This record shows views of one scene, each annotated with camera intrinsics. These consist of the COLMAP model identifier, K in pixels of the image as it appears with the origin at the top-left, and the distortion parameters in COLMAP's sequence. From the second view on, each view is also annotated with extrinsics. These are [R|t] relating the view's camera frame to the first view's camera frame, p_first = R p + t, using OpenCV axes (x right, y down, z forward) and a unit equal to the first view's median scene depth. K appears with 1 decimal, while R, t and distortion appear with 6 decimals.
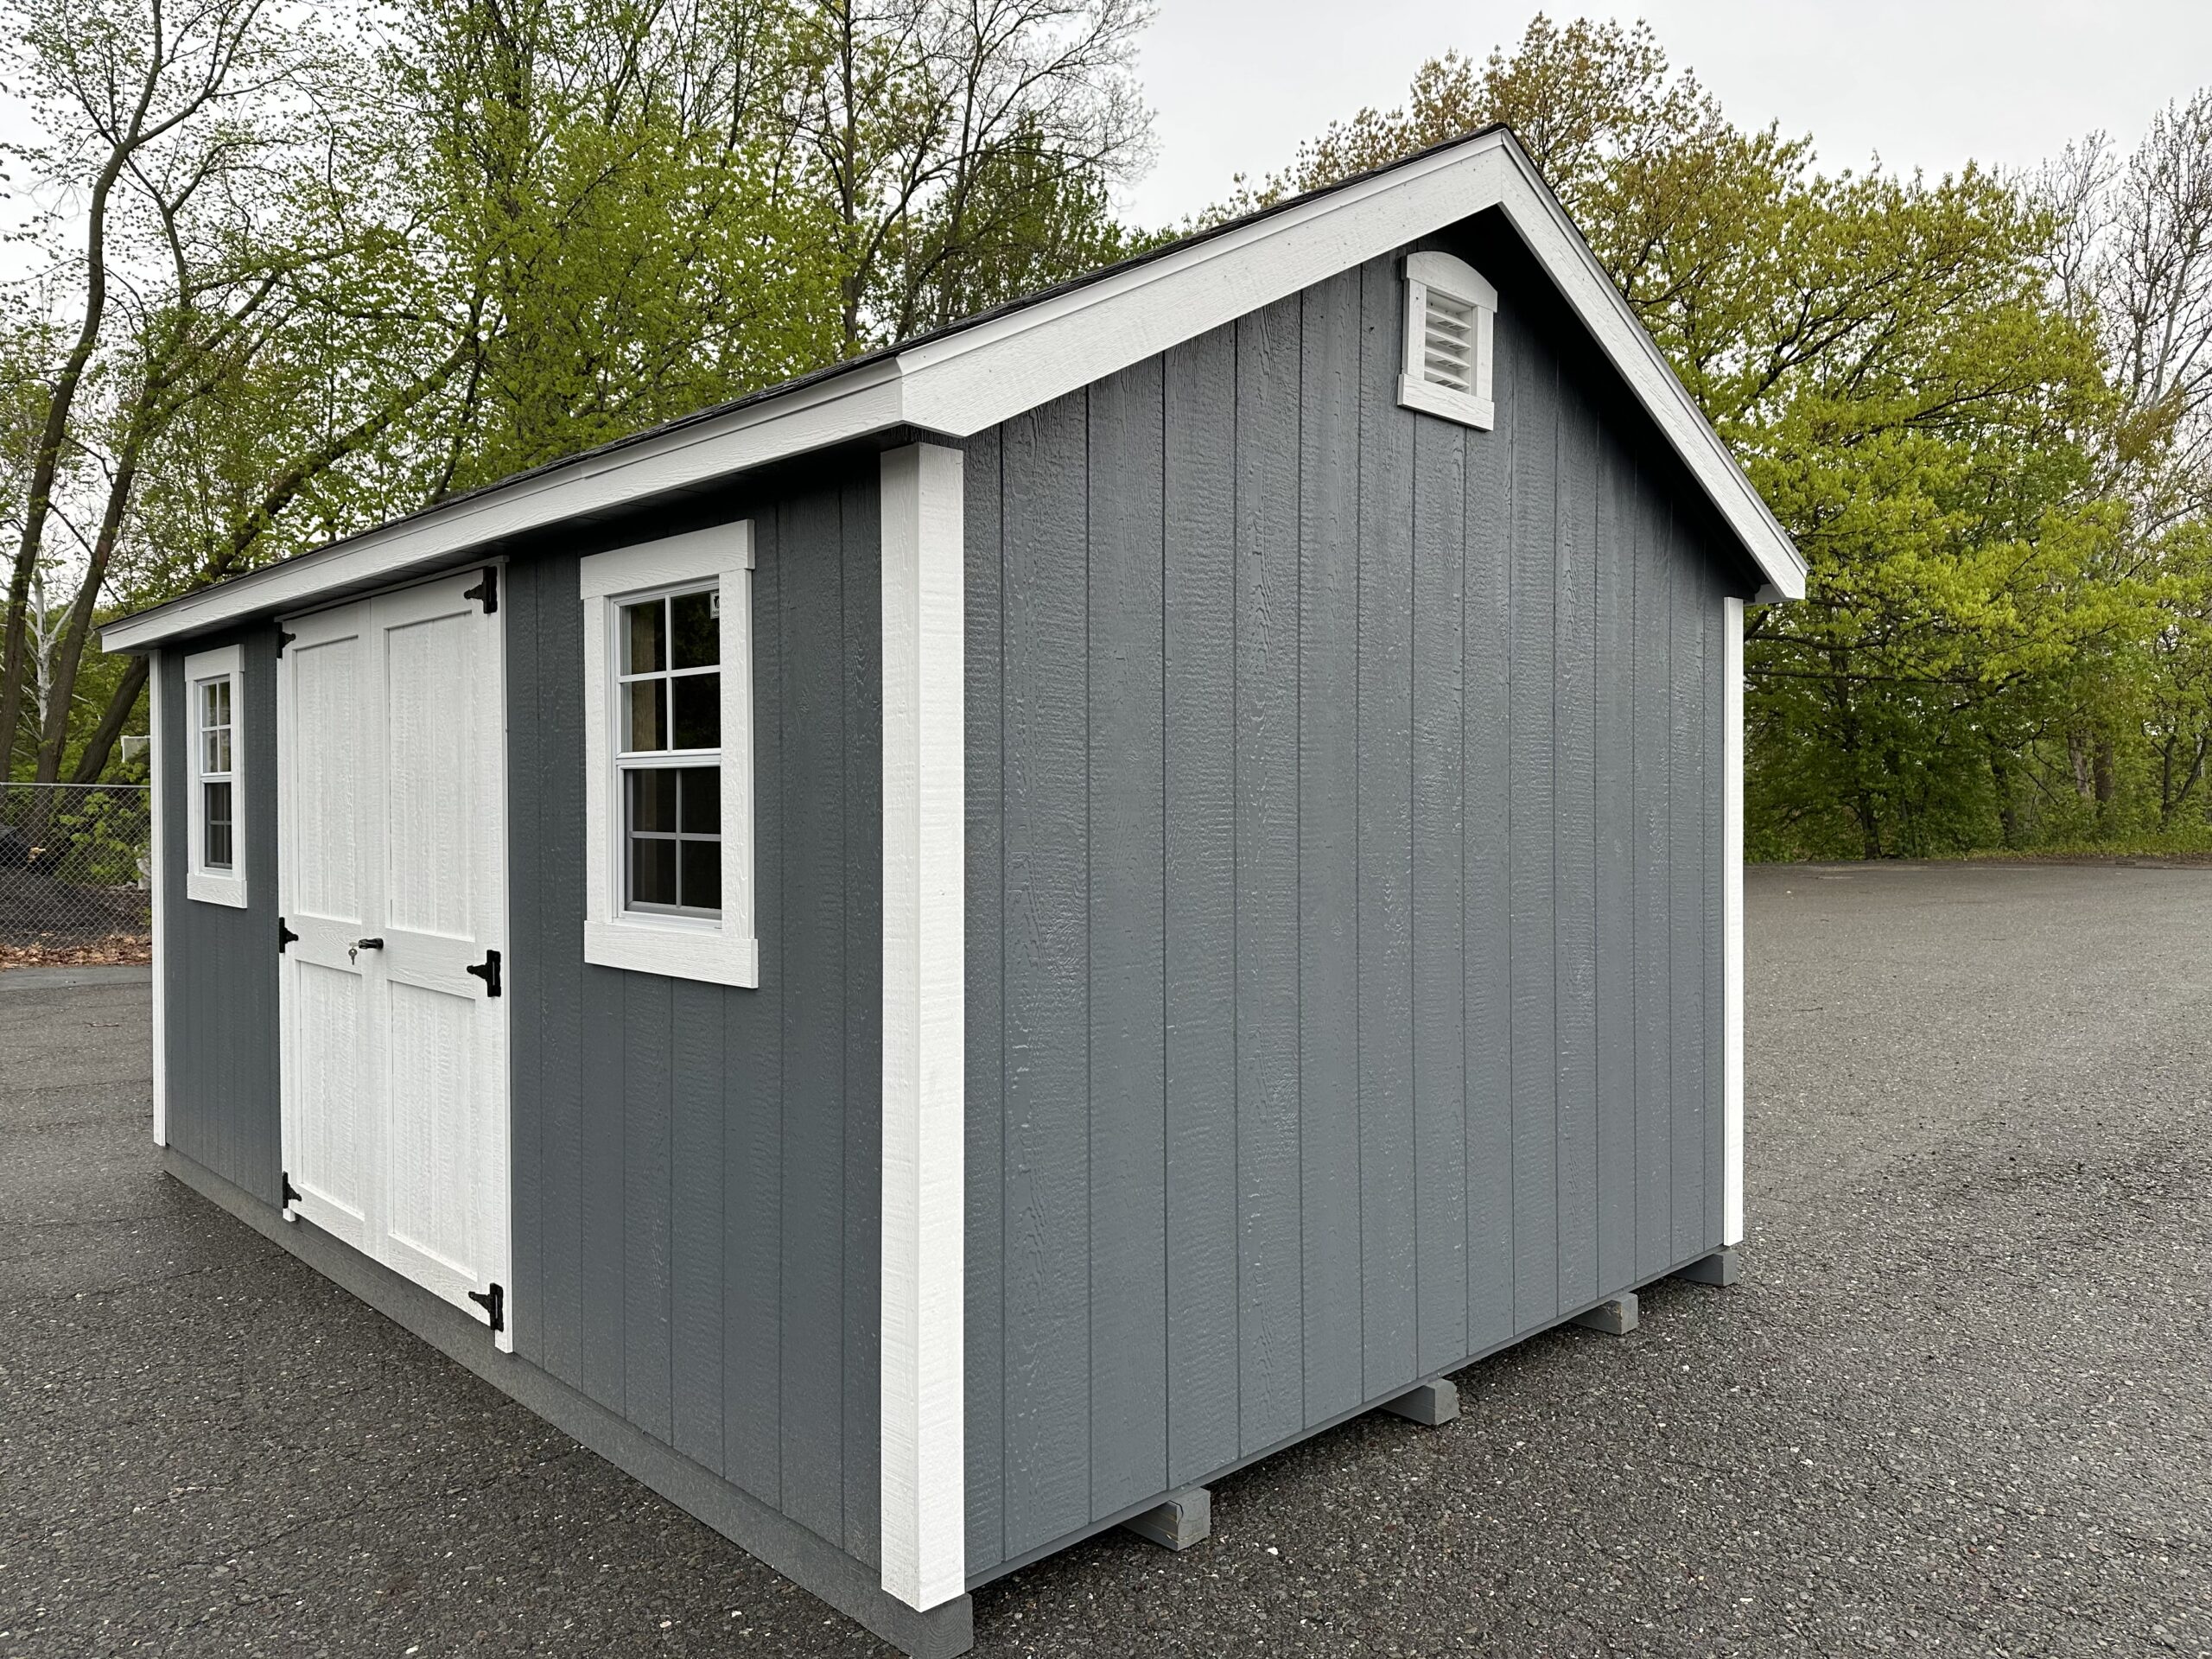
lens RADIAL K [[1545.3, 0, 1115.1], [0, 1545.3, 836.6], [0, 0, 1]] dist [0.051286, -0.039829]
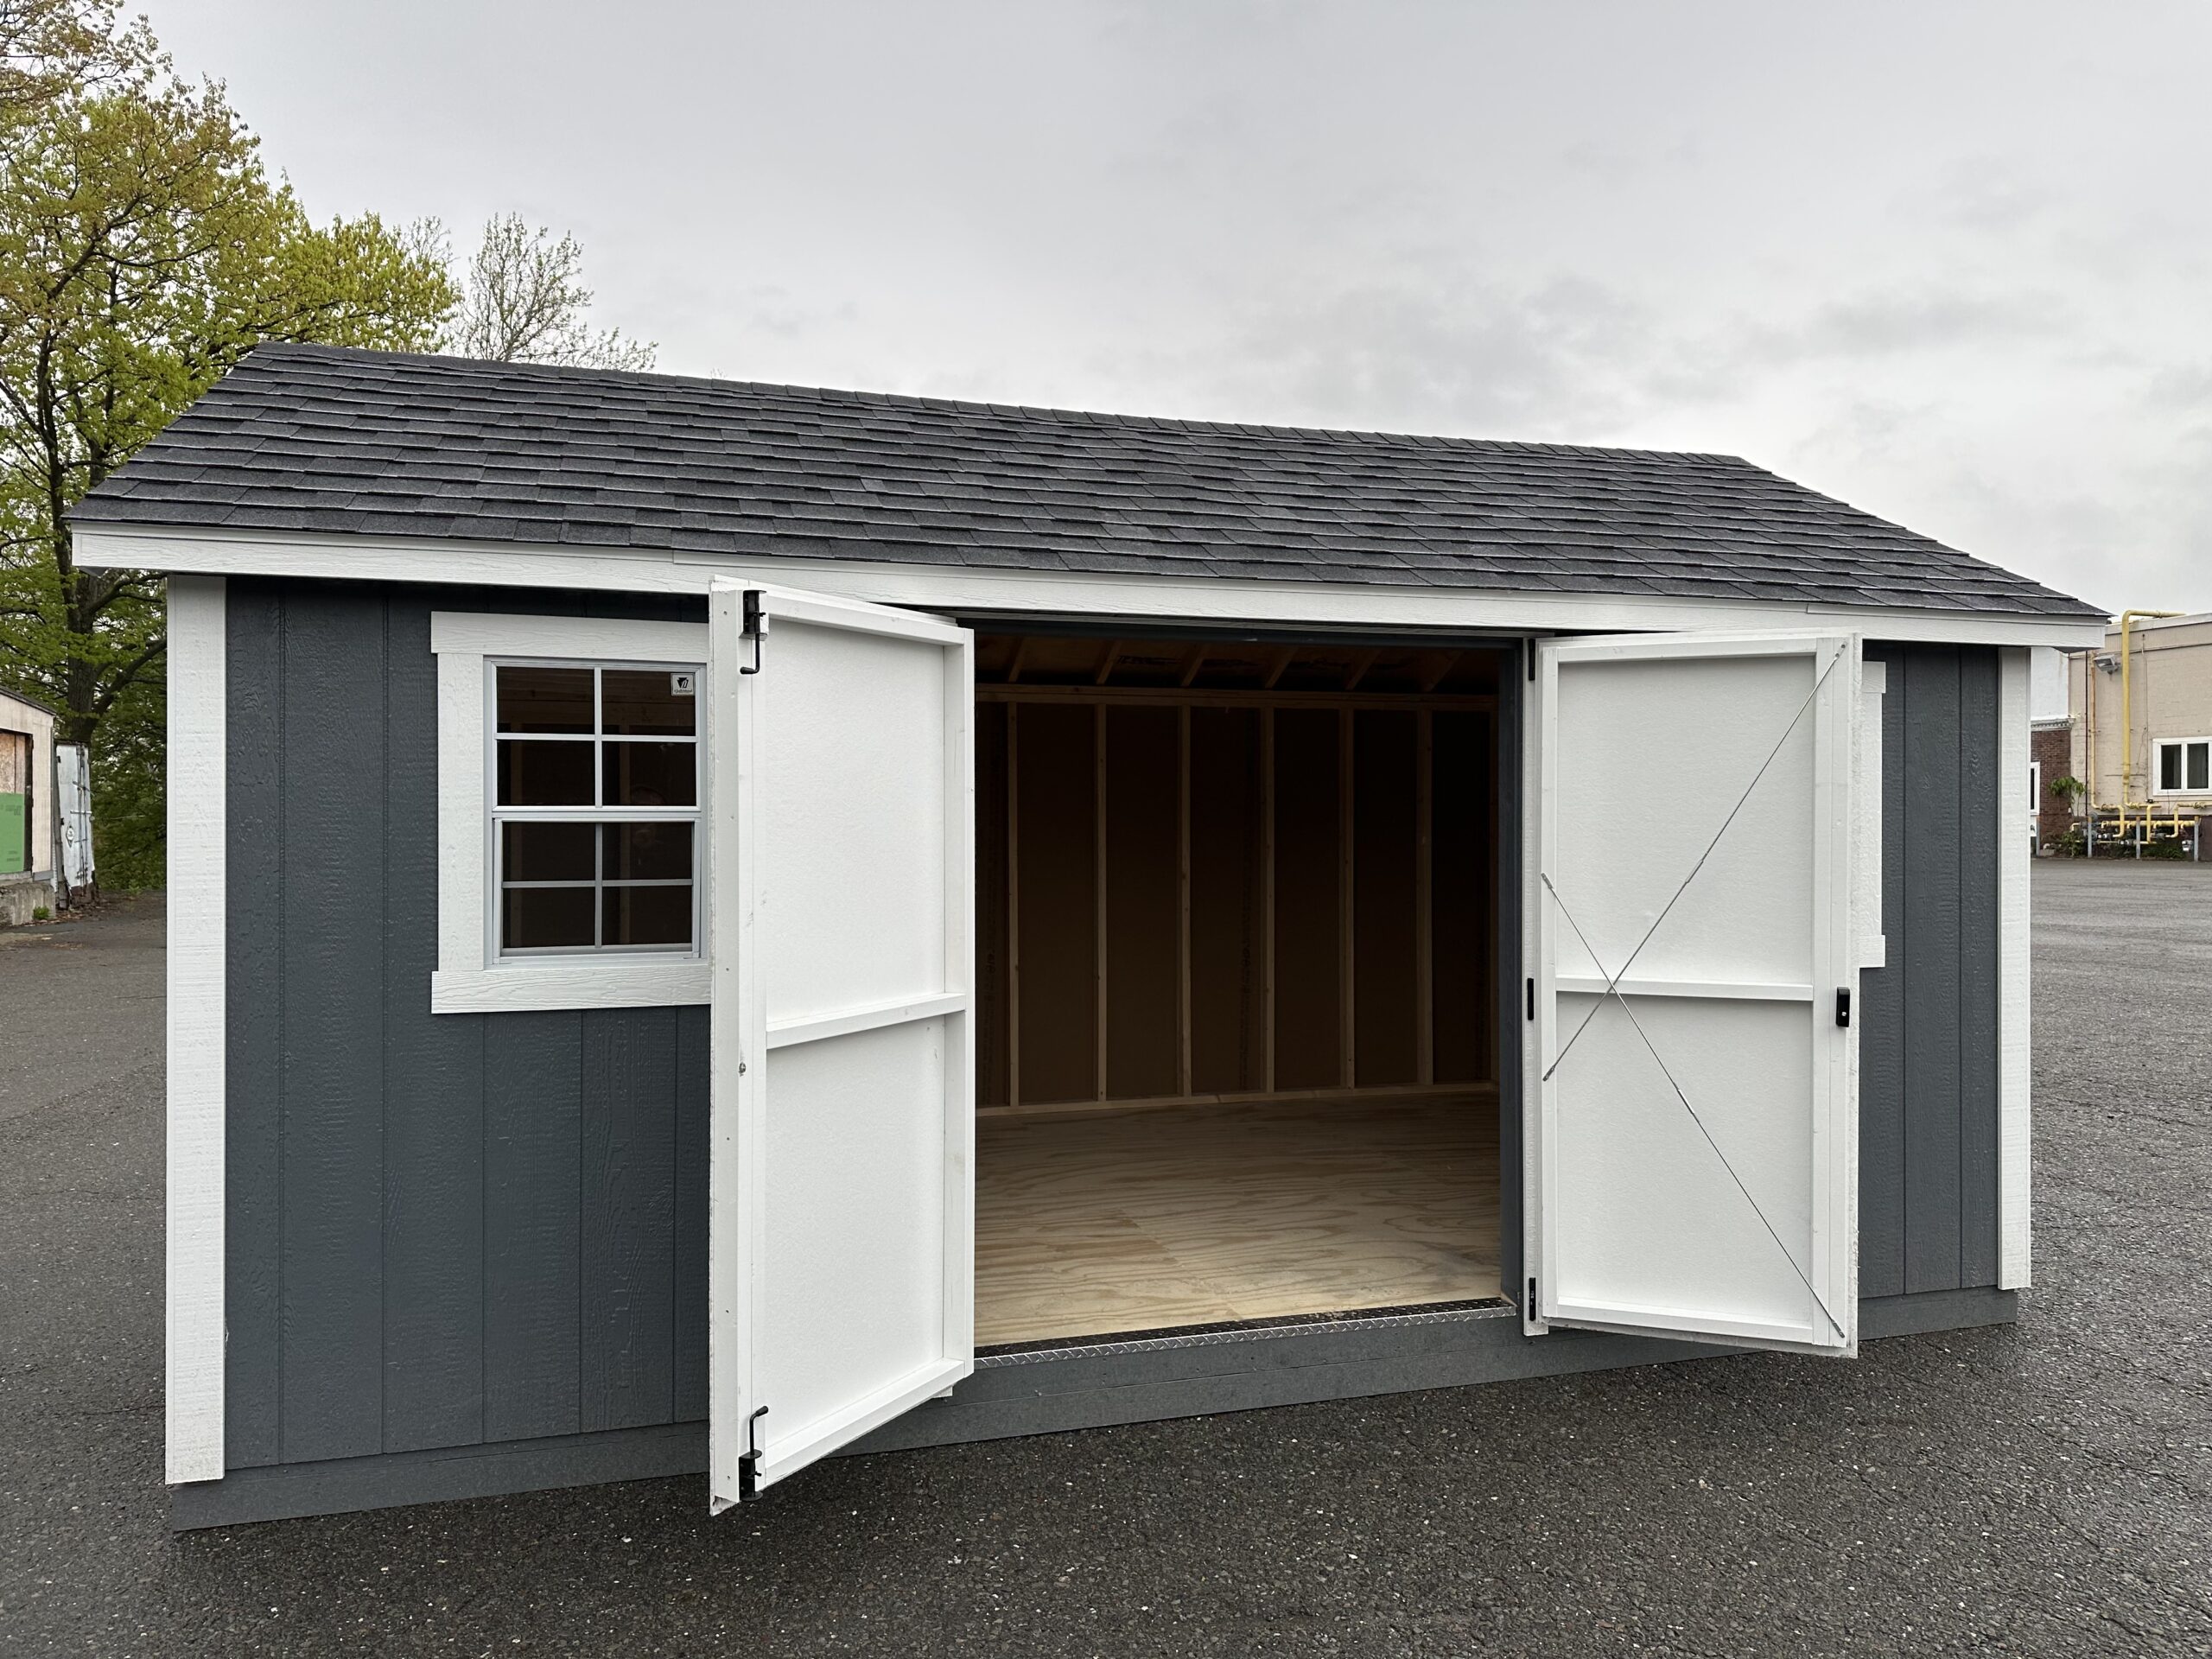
lens RADIAL K [[1545.3, 0, 1094.9], [0, 1545.3, 816.2], [0, 0, 1]] dist [0.051286, -0.039829]
pose [[0.474311, -0.001468, 0.880356, -1.516752], [0.019341, 0.999775, -0.008753, -0.039612], [-0.880145, 0.021179, 0.474233, 0.731780]]
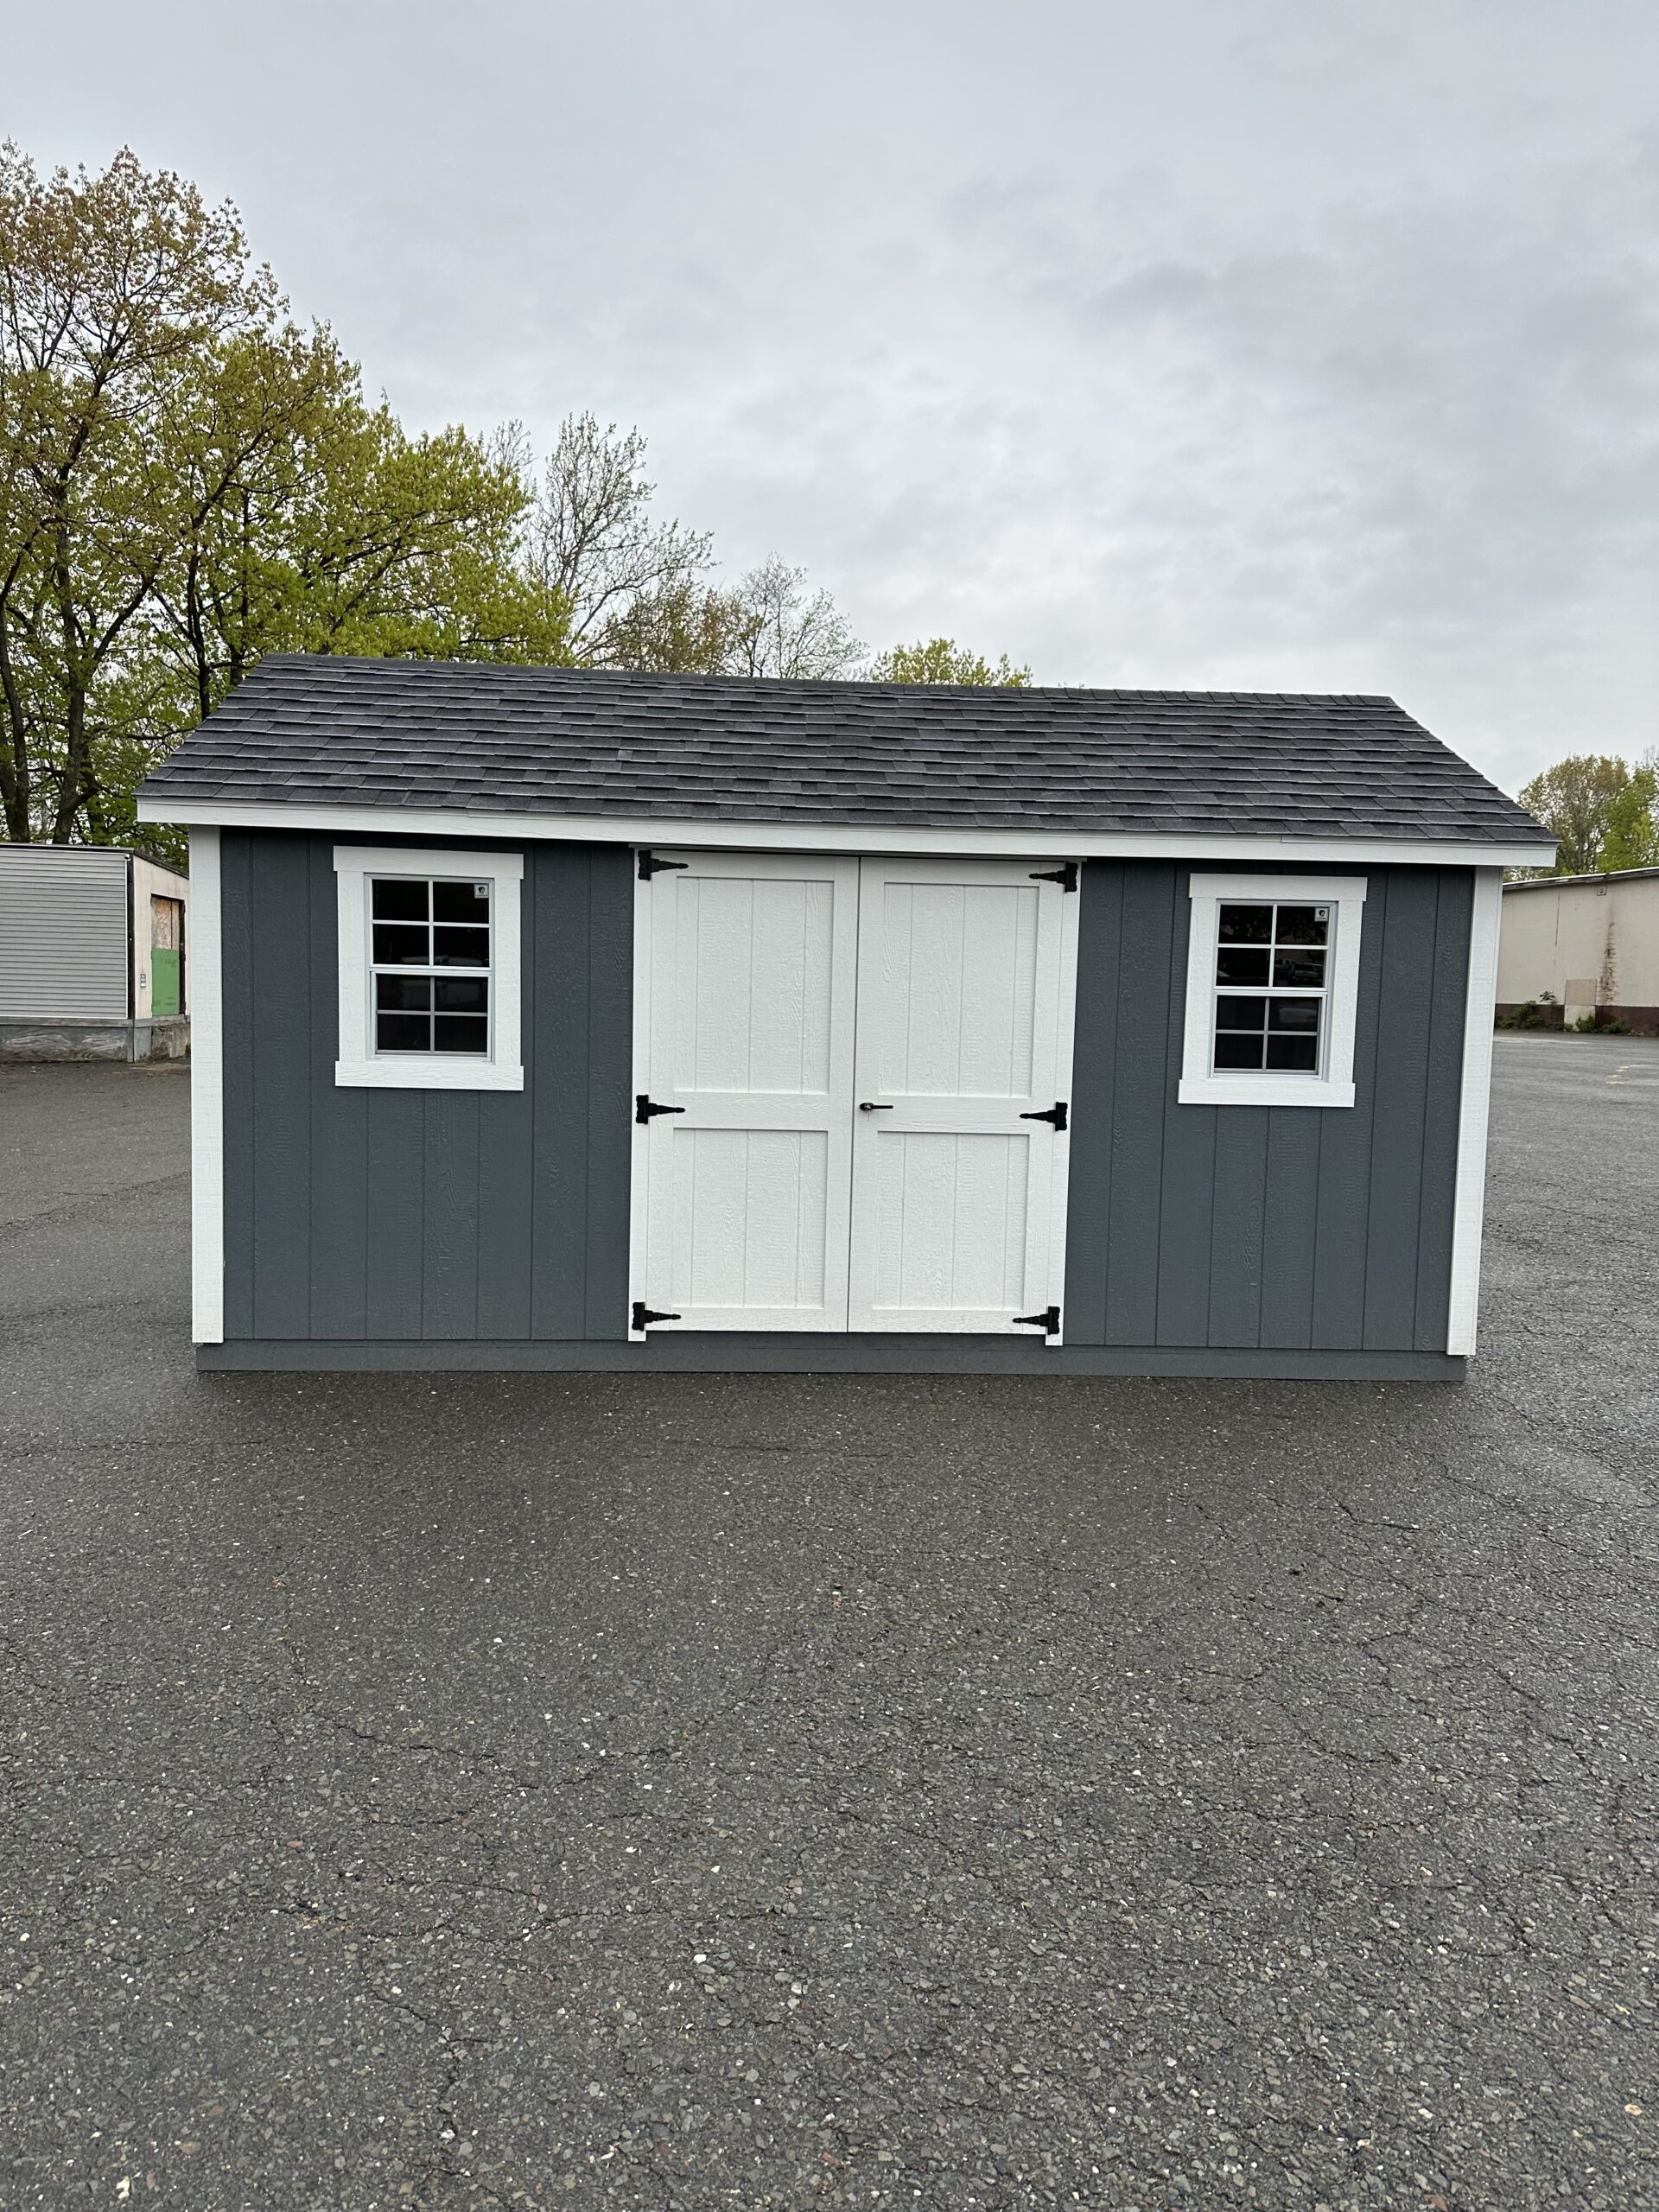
lens RADIAL K [[1545.3, 0, 824.0], [0, 1545.3, 1105.8], [0, 0, 1]] dist [0.051286, -0.039829]
pose [[0.650822, -0.043135, 0.758004, -1.745392], [-0.008586, 0.997903, 0.064159, -0.023437], [-0.759182, -0.048264, 0.649087, 0.146674]]
